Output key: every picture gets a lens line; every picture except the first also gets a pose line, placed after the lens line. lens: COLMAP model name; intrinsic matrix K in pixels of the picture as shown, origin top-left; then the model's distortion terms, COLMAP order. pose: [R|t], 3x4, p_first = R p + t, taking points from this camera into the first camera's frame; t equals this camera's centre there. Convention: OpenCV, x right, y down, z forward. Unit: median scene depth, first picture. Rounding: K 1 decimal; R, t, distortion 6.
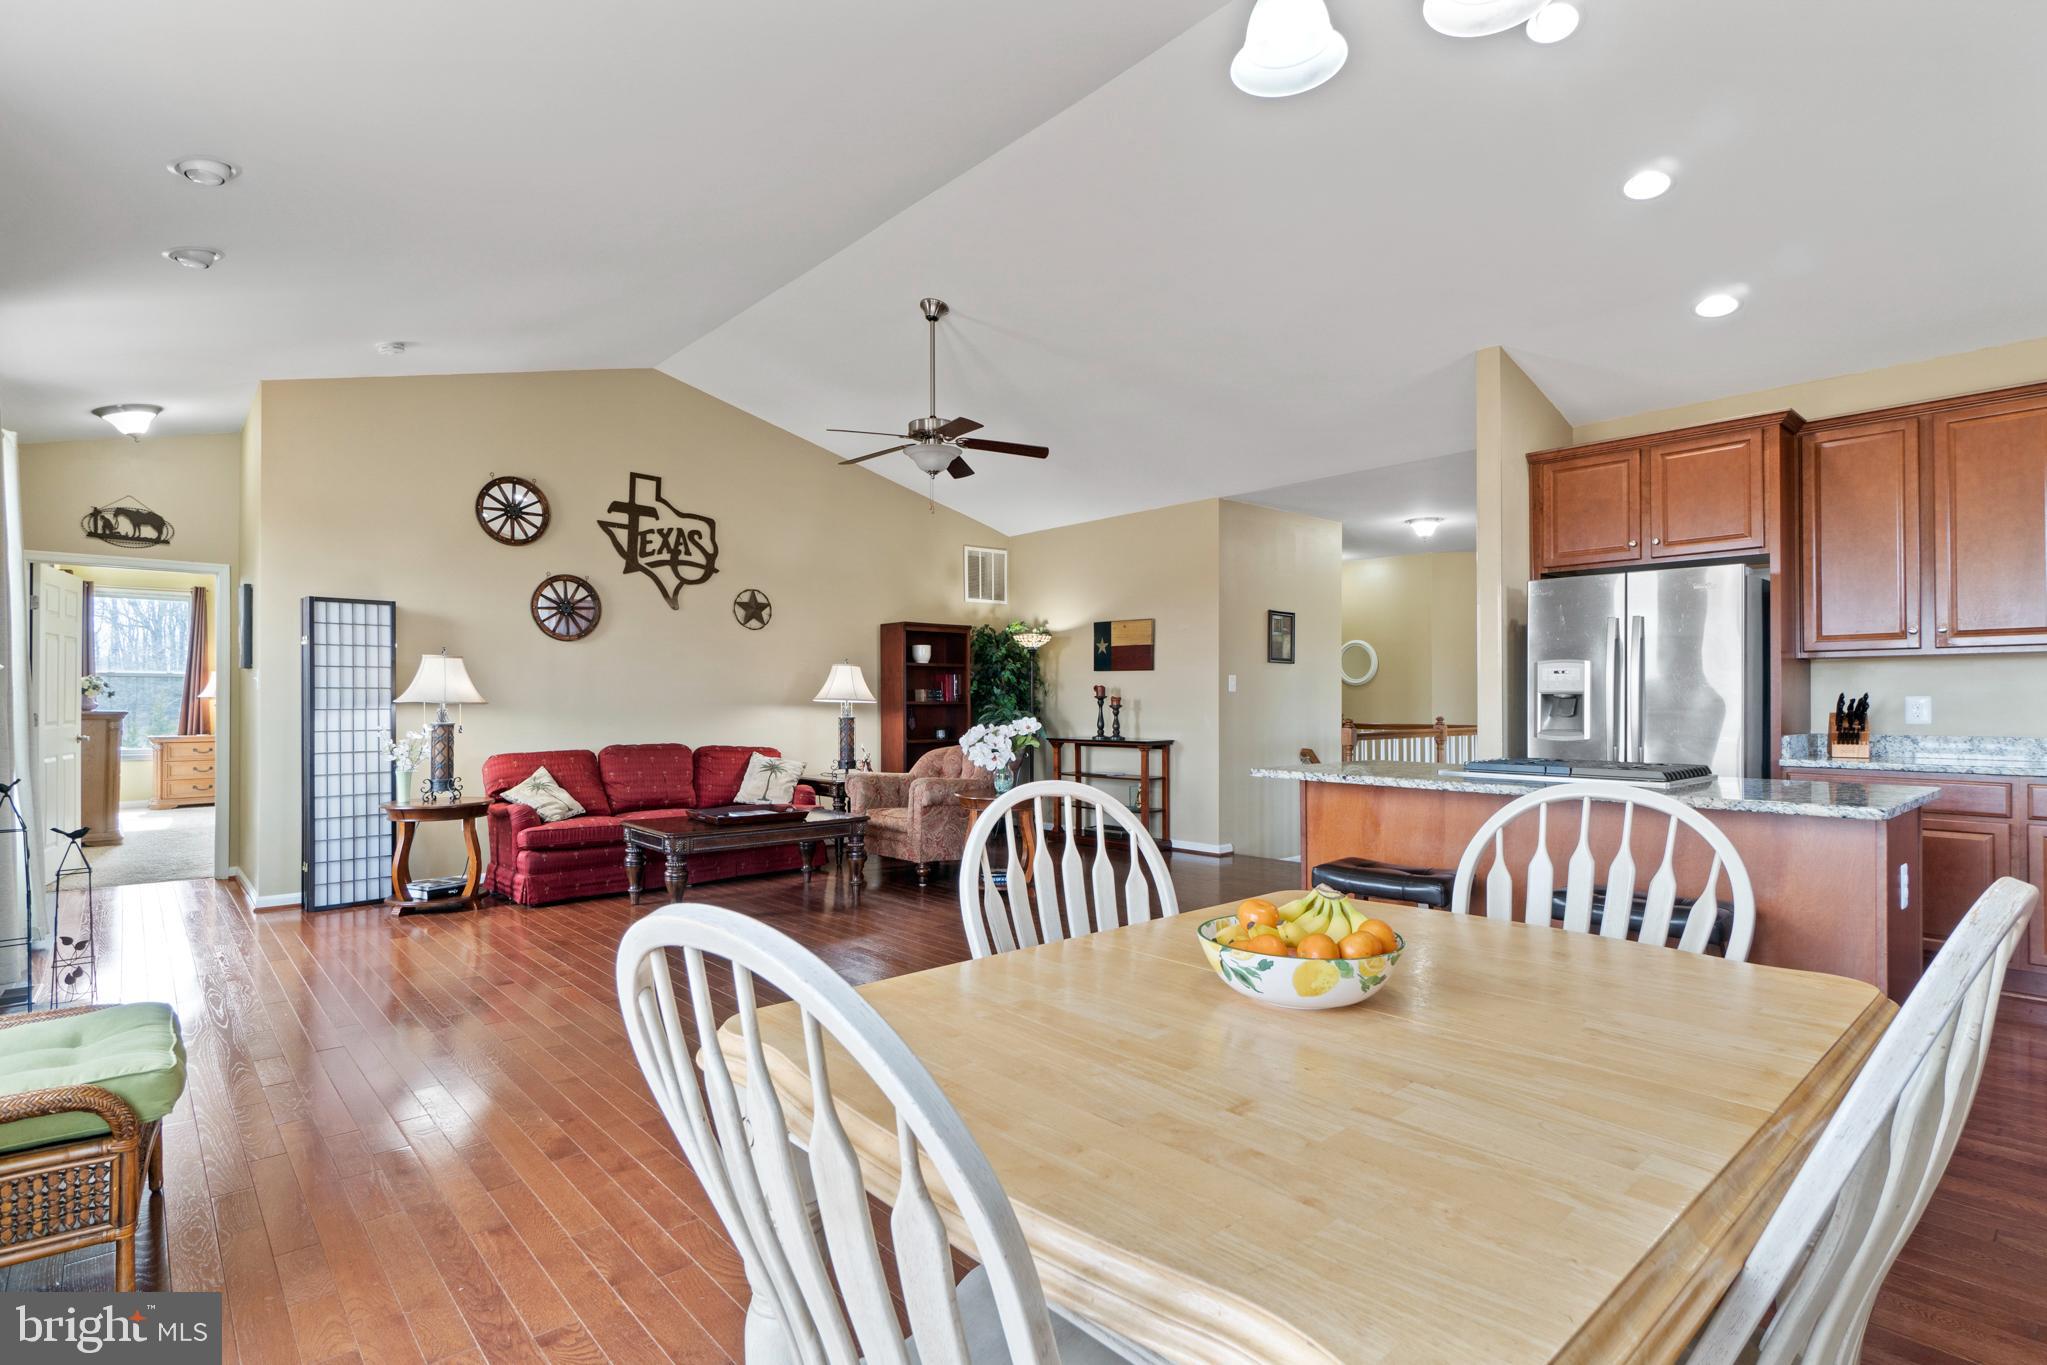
lens RADIAL K [[1002.0, 0, 1014.3], [0, 1002.0, 693.1], [0, 0, 1]] dist [0.005936, -0.001307]
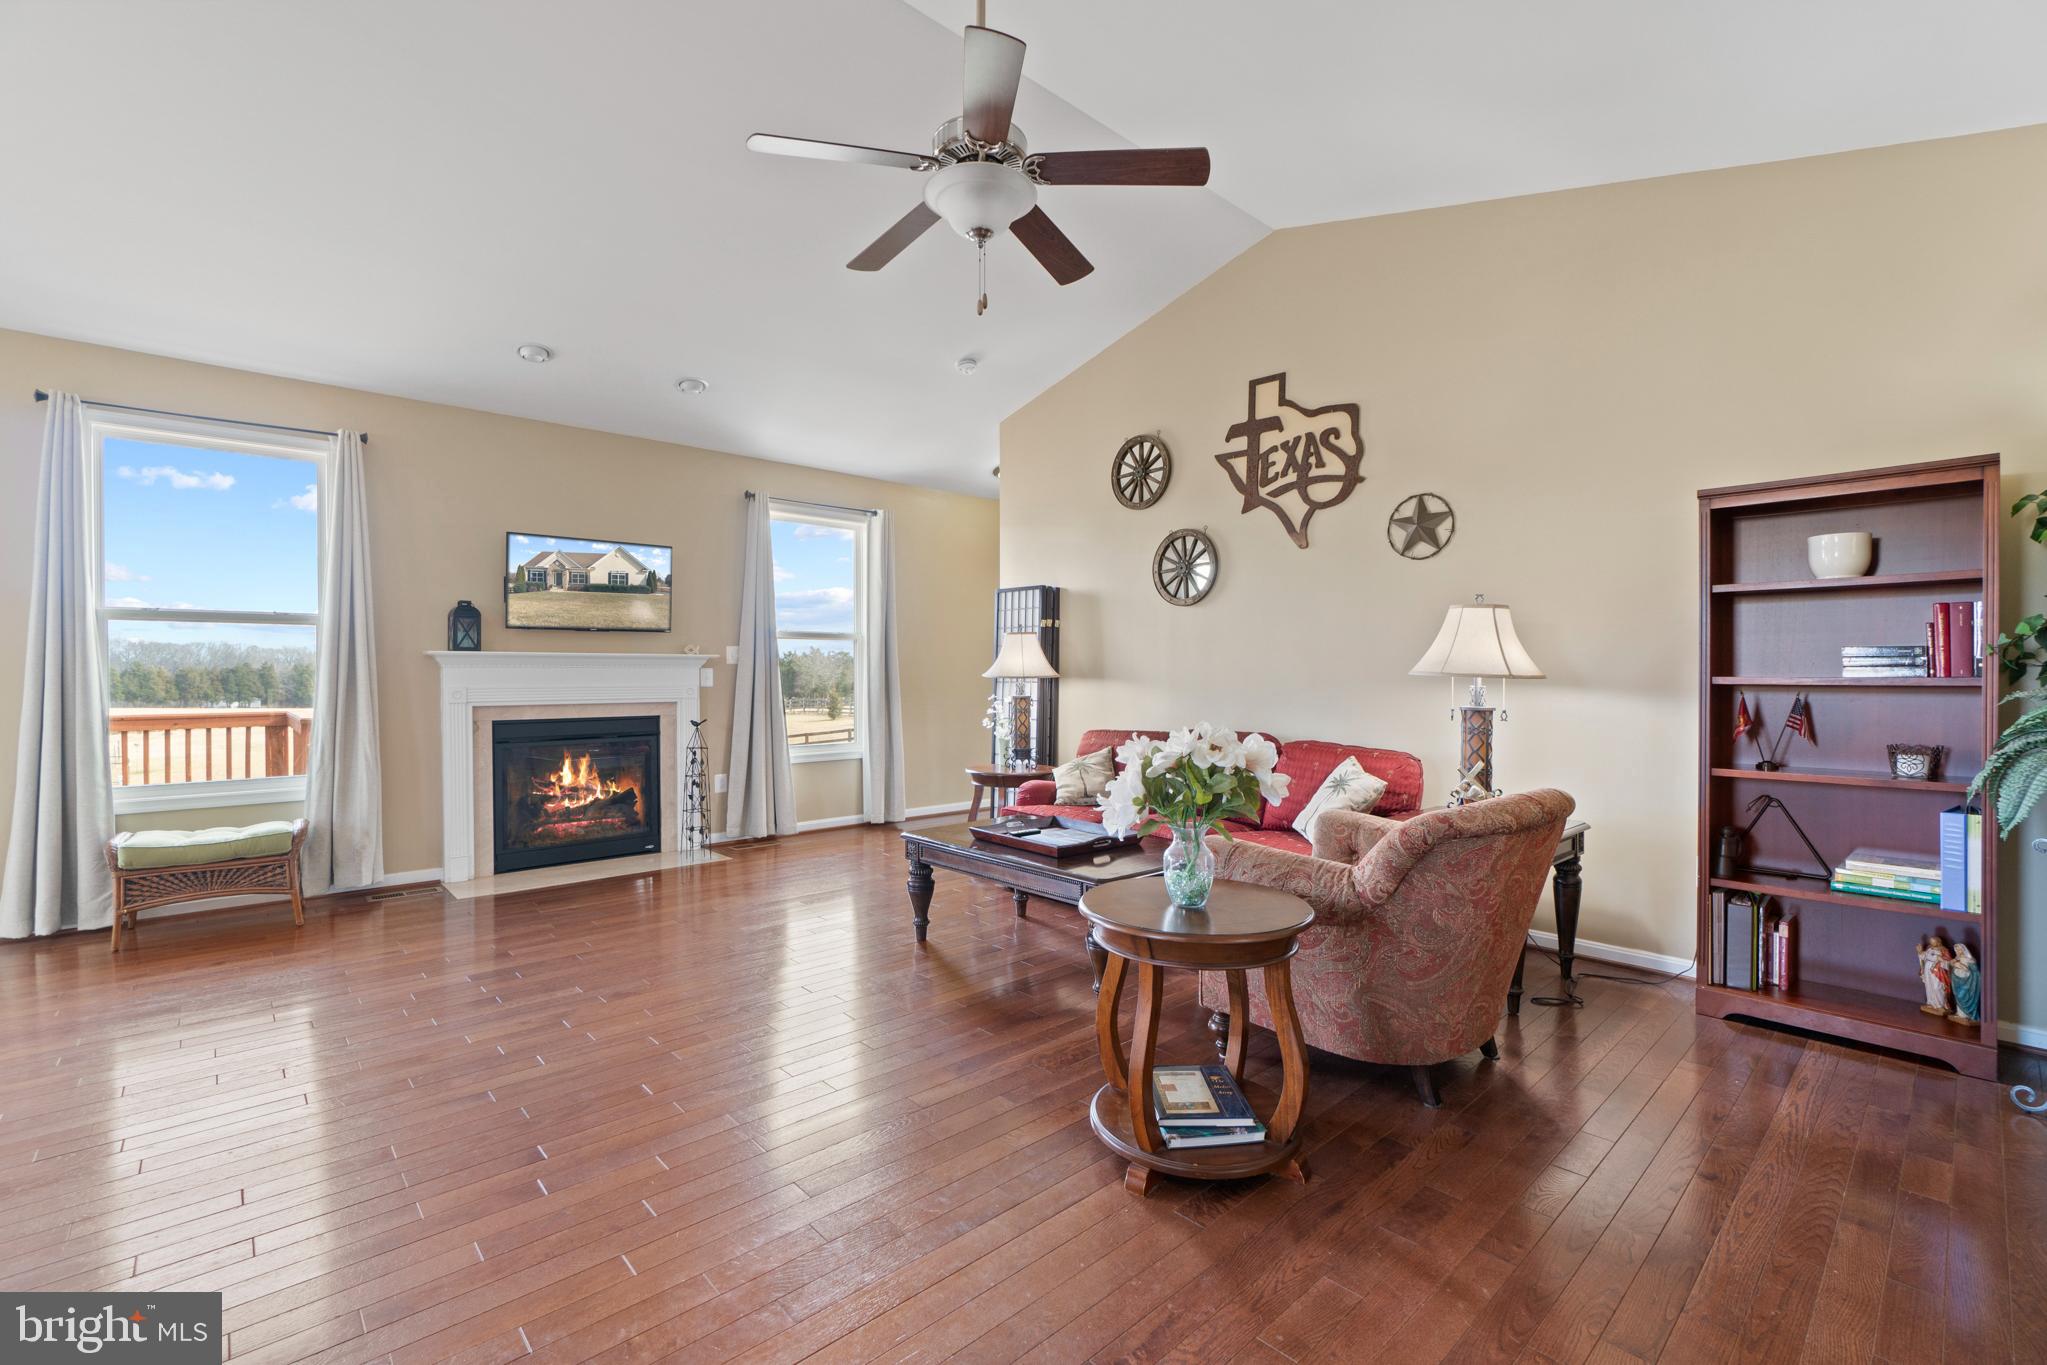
lens RADIAL K [[877.5, 0, 1027.2], [0, 877.5, 681.0], [0, 0, 1]] dist [0.000056, -0.001022]
pose [[0.022477, 0.010510, -0.999692, 0.325570], [0.008751, 0.999904, 0.010709, 0.004494], [0.999709, -0.008989, 0.022383, 0.883336]]
